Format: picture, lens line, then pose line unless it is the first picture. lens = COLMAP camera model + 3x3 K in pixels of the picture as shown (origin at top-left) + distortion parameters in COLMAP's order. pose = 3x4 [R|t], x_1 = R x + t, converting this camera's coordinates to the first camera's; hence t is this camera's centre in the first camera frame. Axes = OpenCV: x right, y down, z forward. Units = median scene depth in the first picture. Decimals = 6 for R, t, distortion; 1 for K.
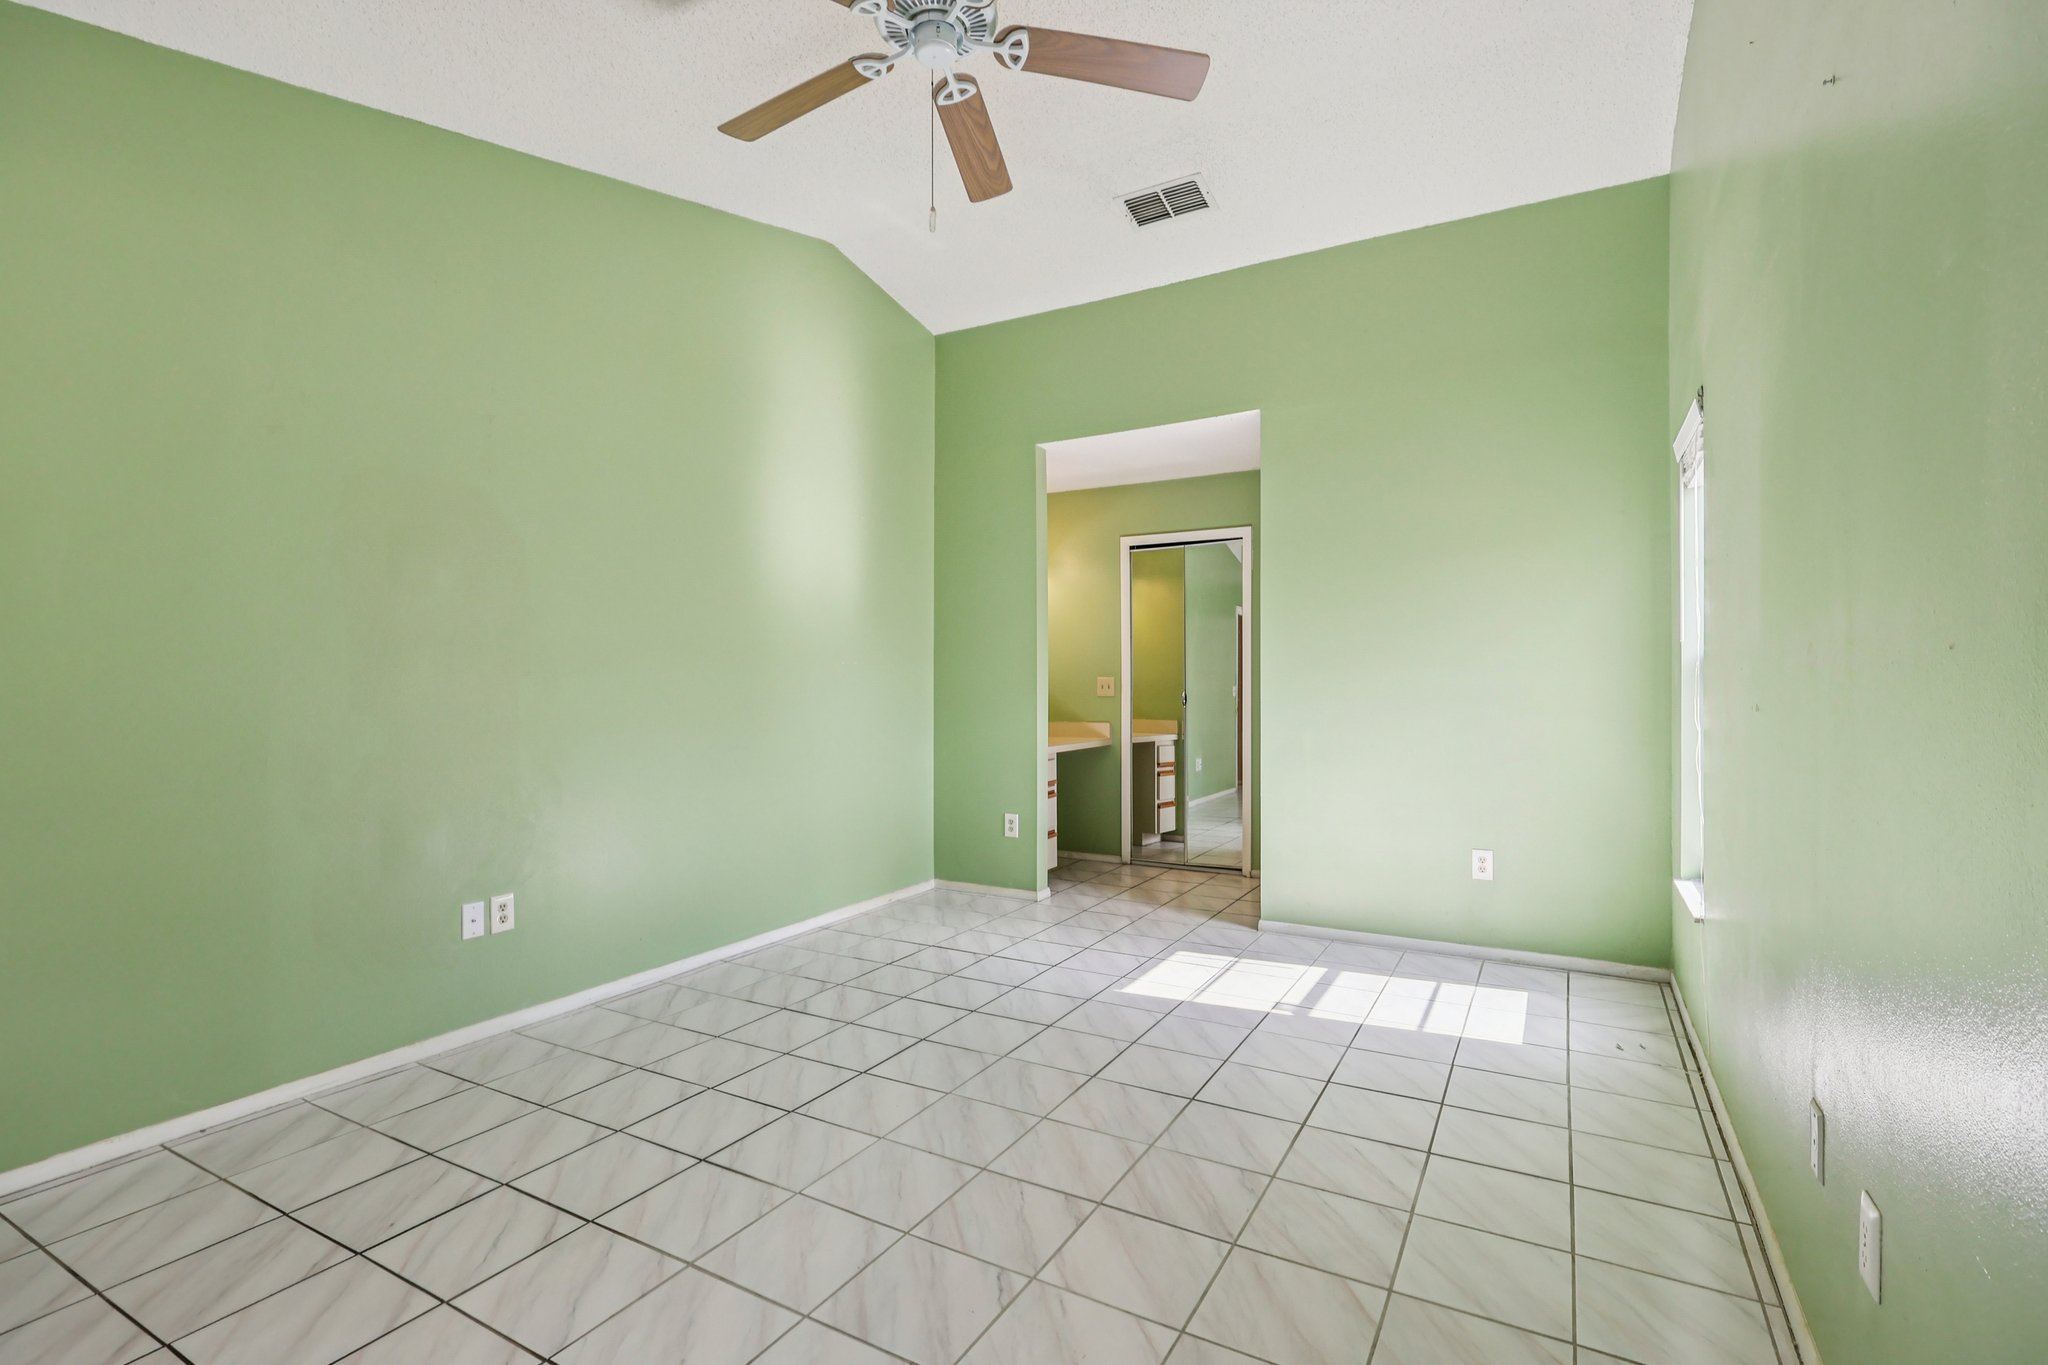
lens RADIAL K [[950.2, 0, 1024.3], [0, 950.2, 682.3], [0, 0, 1]] dist [-0.009290, 0.001830]
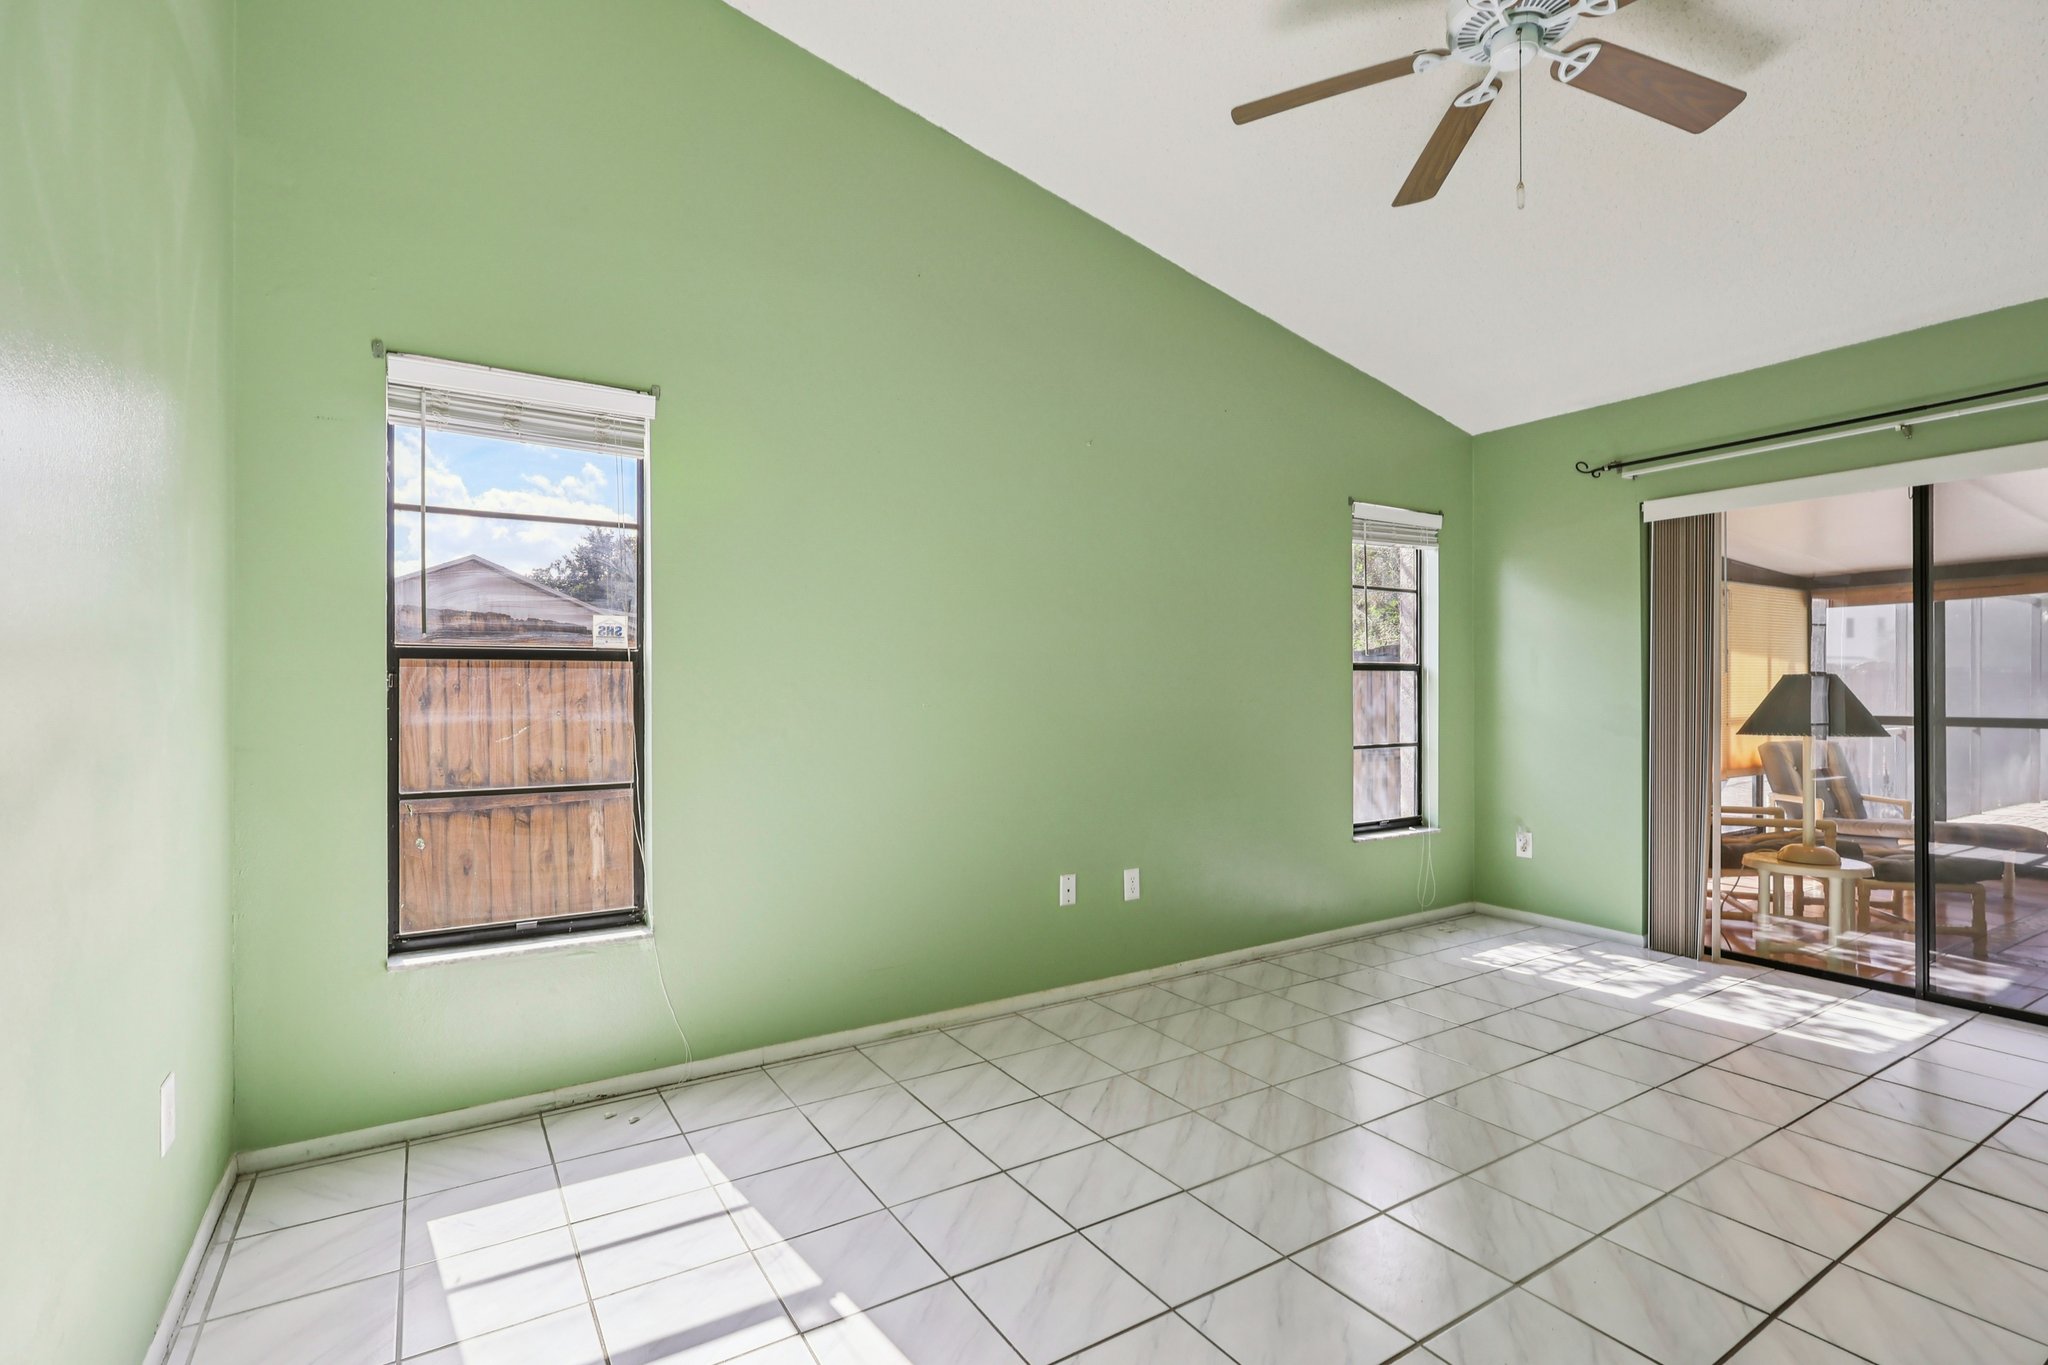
lens RADIAL K [[950.2, 0, 1024.2], [0, 950.2, 689.9], [0, 0, 1]] dist [-0.009290, 0.001830]
pose [[-0.880986, 0.004286, 0.473124, -0.107555], [0.004696, 0.999989, -0.000315, 0.002276], [-0.473120, 0.001944, -0.880996, 2.106665]]
